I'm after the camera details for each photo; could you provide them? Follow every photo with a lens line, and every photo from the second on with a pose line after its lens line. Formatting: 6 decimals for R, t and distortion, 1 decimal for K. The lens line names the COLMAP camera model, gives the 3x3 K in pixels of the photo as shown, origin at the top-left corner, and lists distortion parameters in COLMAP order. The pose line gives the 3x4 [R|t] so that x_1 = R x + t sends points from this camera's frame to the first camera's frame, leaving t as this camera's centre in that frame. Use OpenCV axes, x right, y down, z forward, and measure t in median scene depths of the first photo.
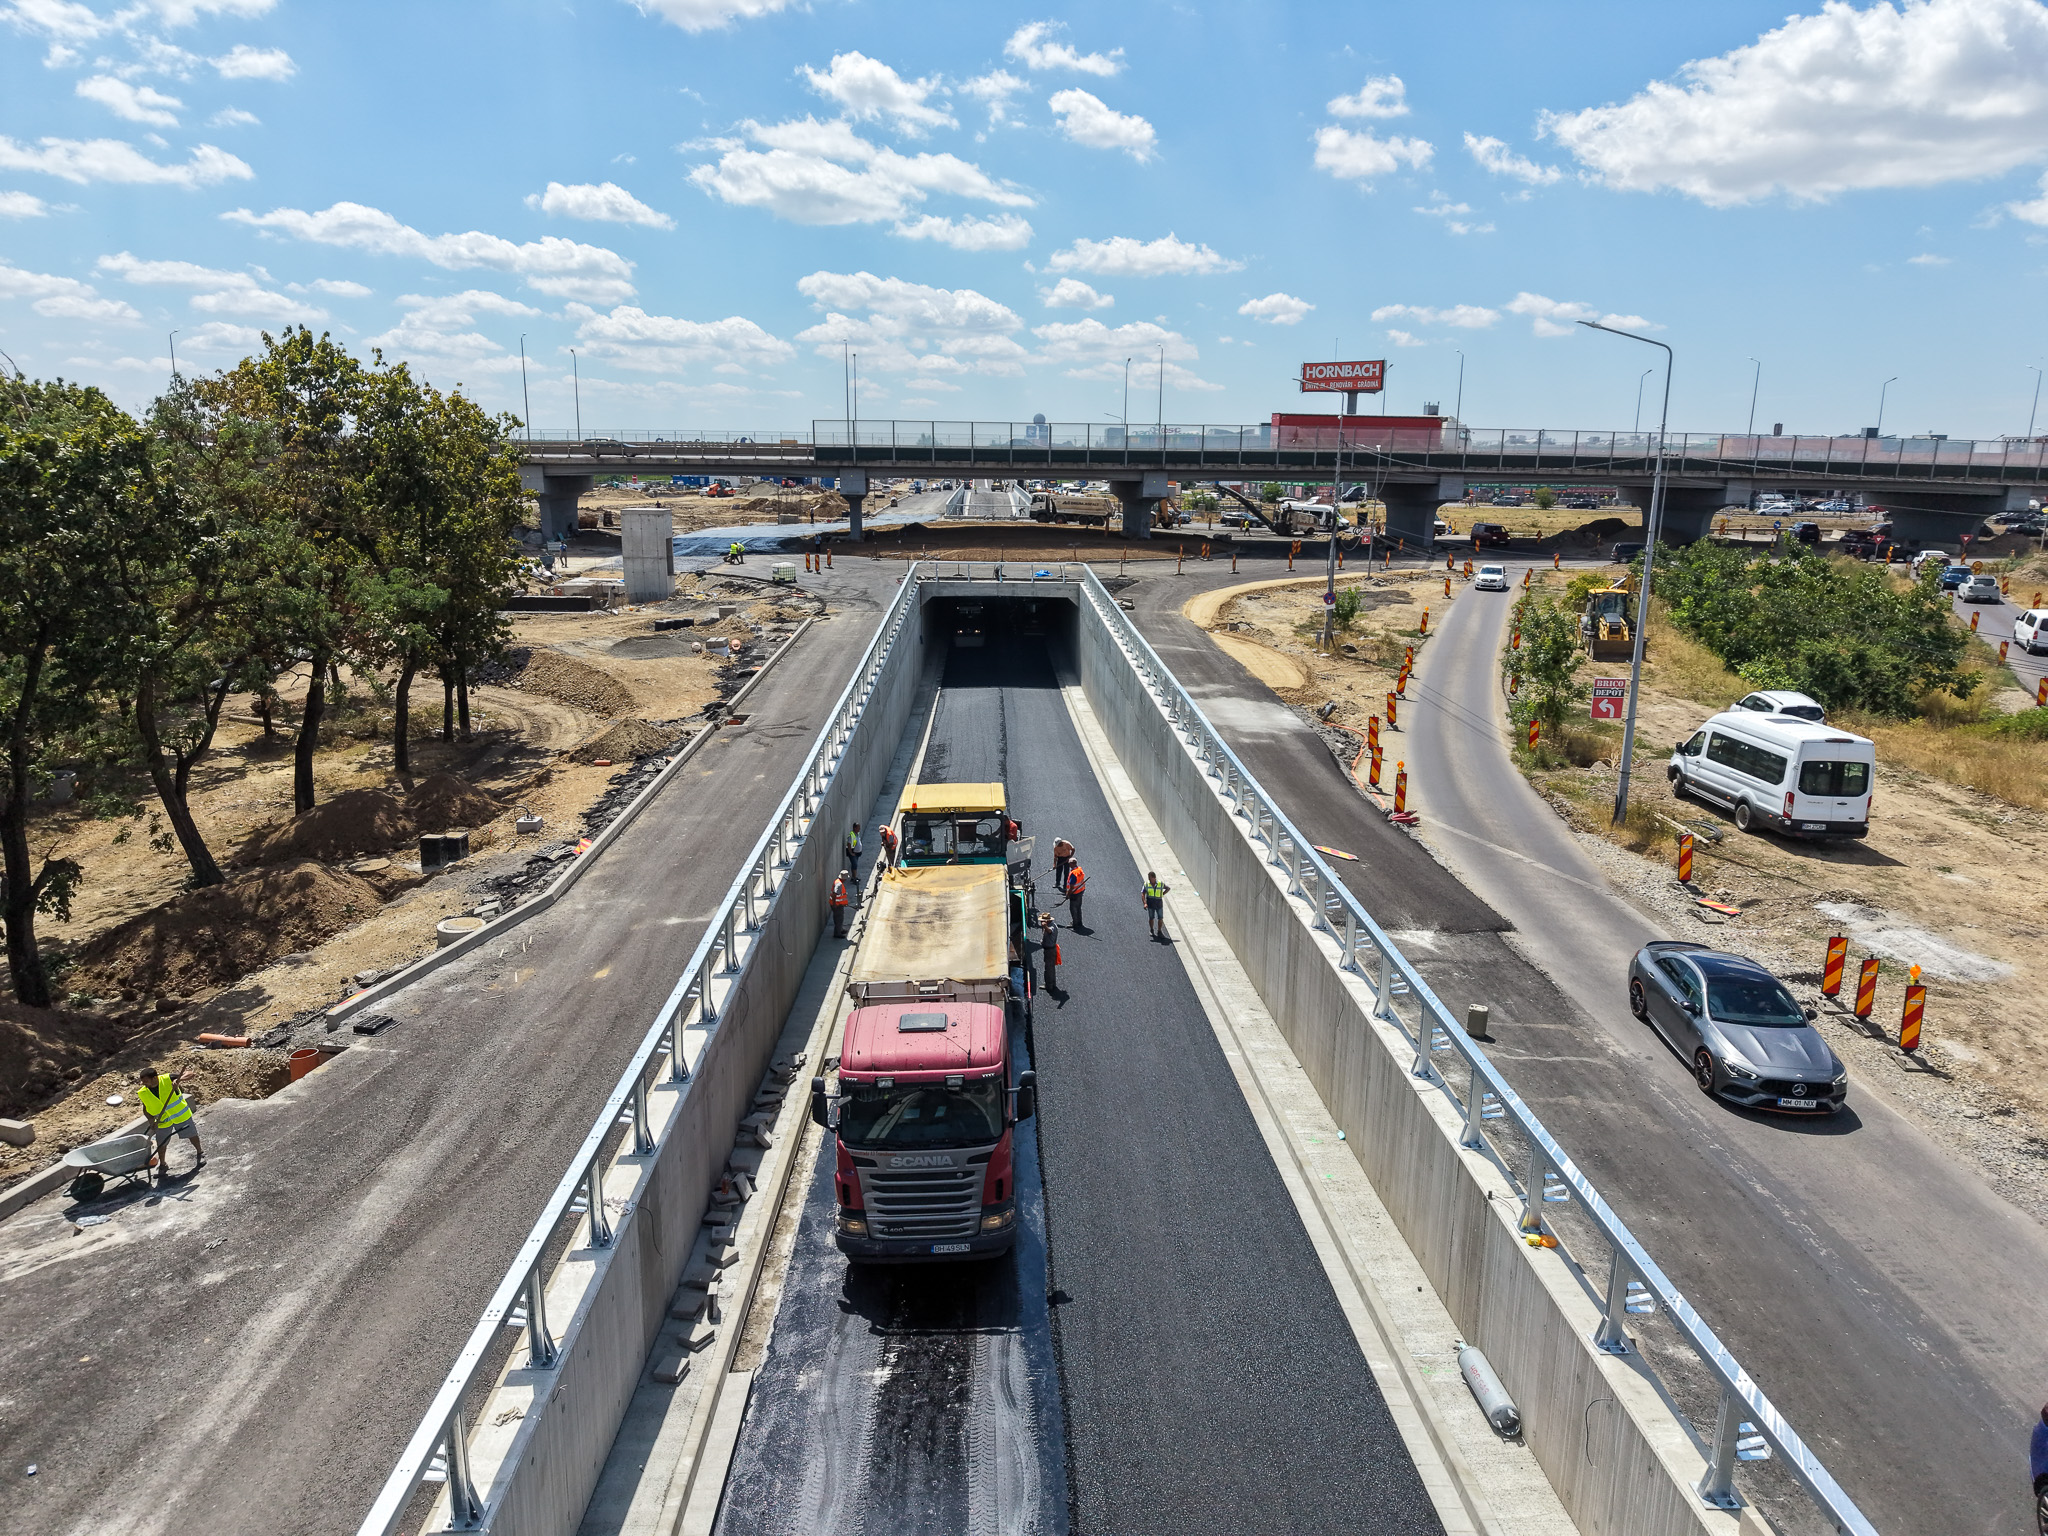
lens RADIAL K [[1362.2, 0, 1024.0], [0, 1362.2, 768.0], [0, 0, 1]] dist [0.088756, -0.193775]
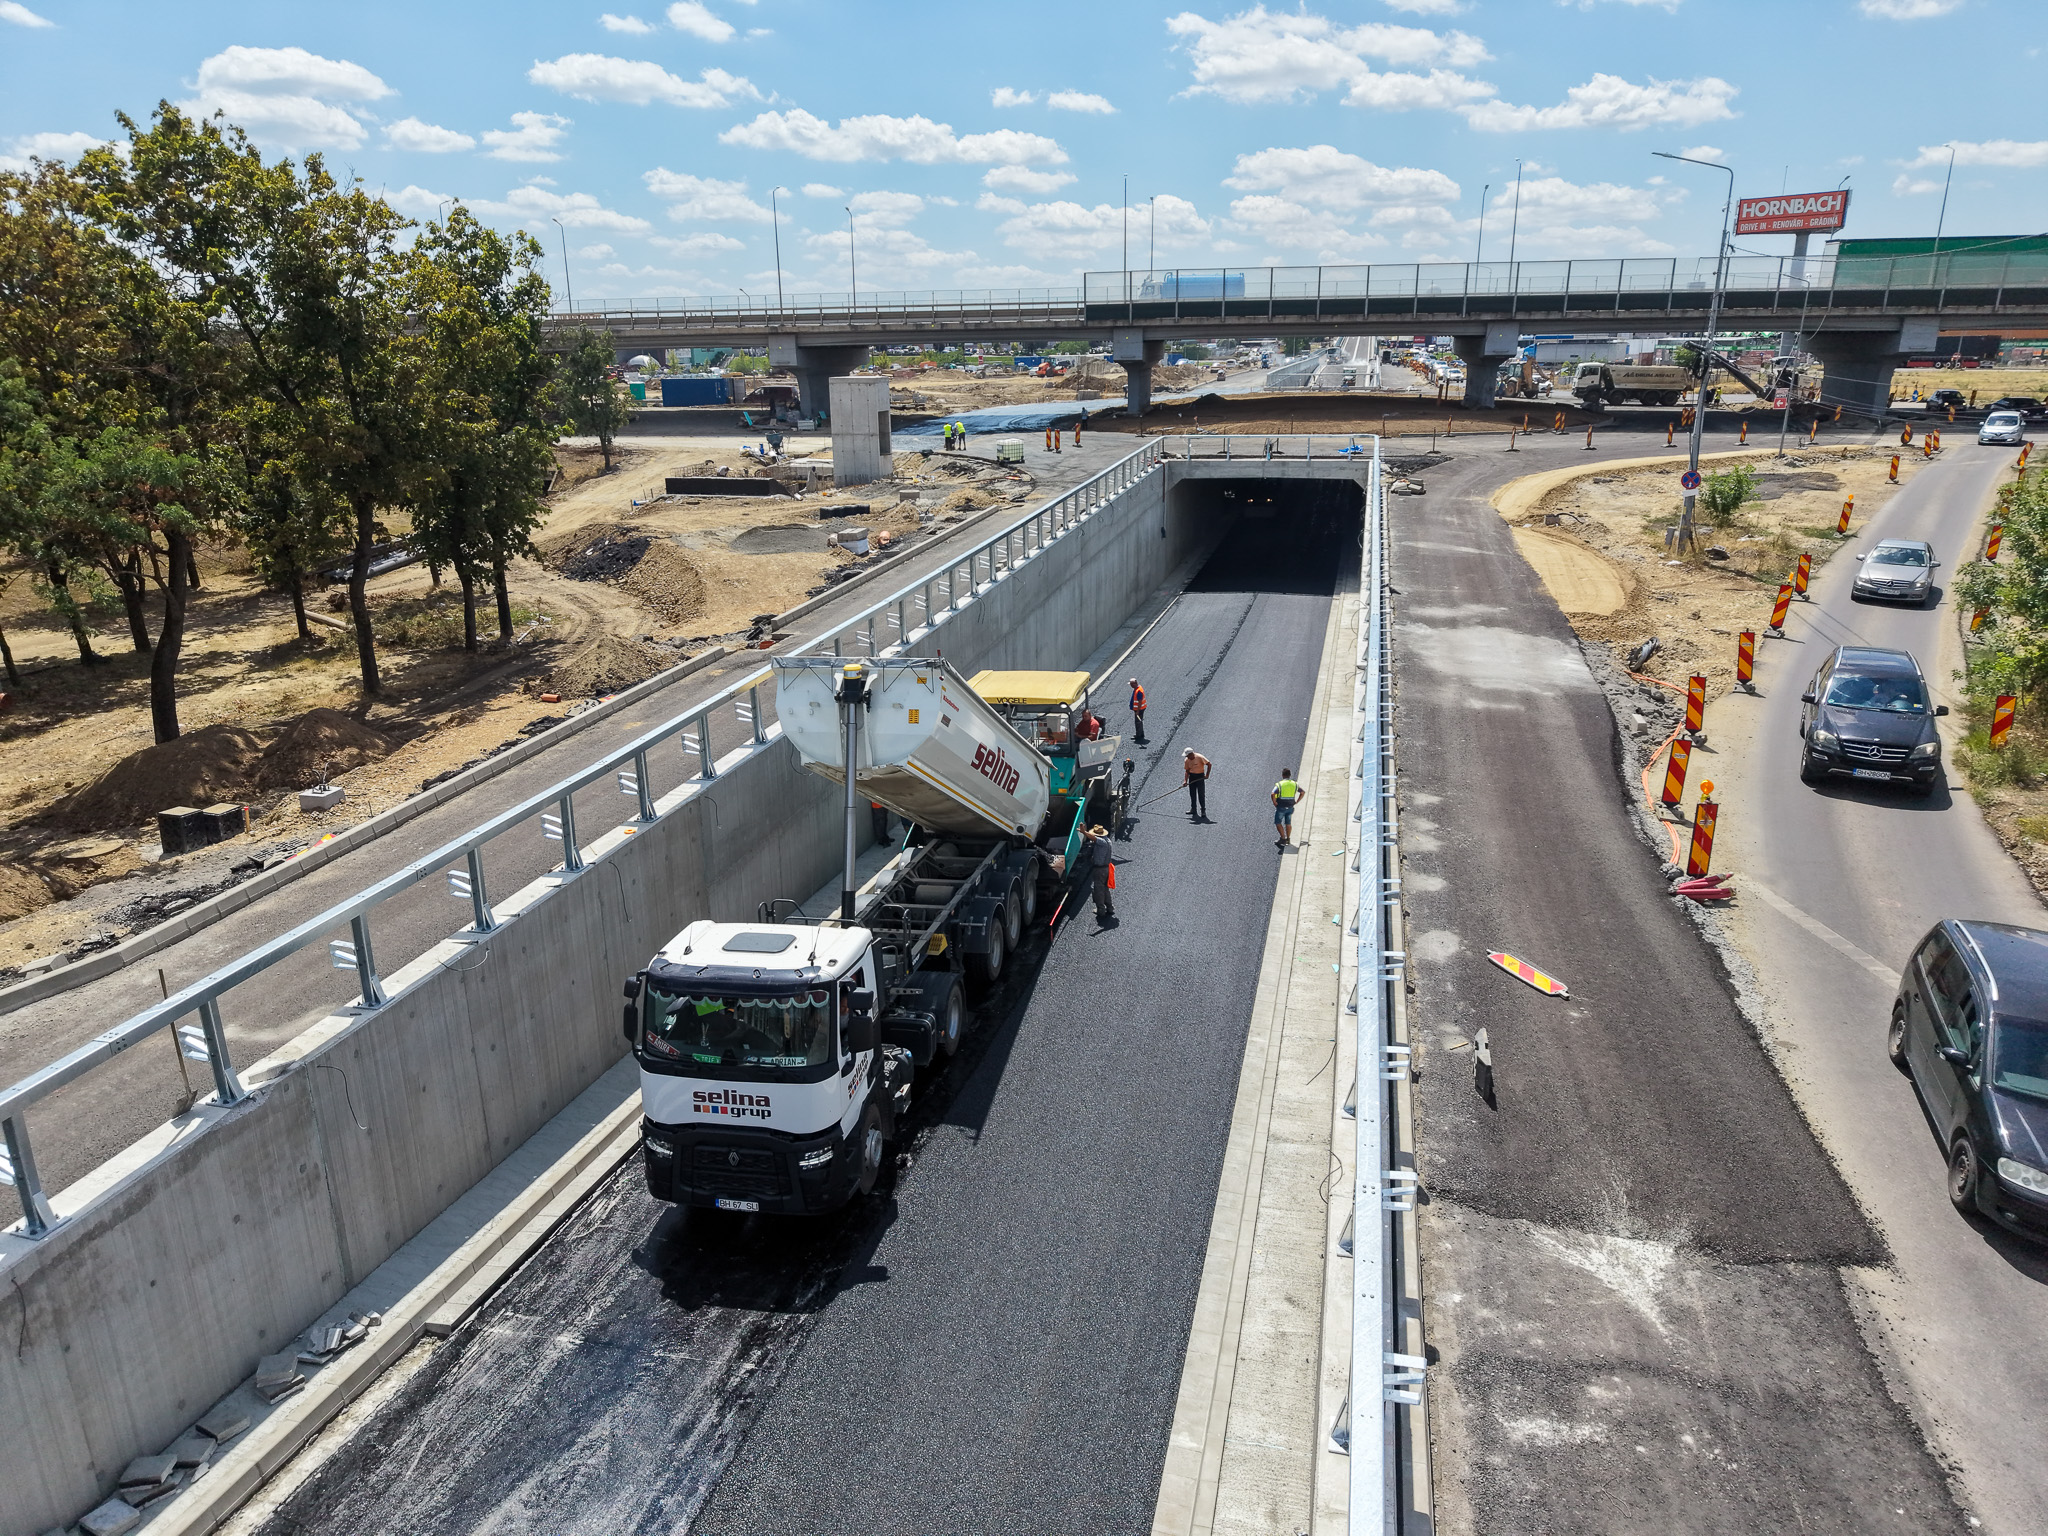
lens RADIAL K [[1366.1, 0, 1024.0], [0, 1366.1, 768.0], [0, 0, 1]] dist [0.007906, -0.005154]
pose [[0.963062, 0.058125, -0.262932, 0.069184], [-0.036923, 0.995707, 0.084874, -0.019679], [0.266737, -0.072031, 0.961074, 0.182440]]
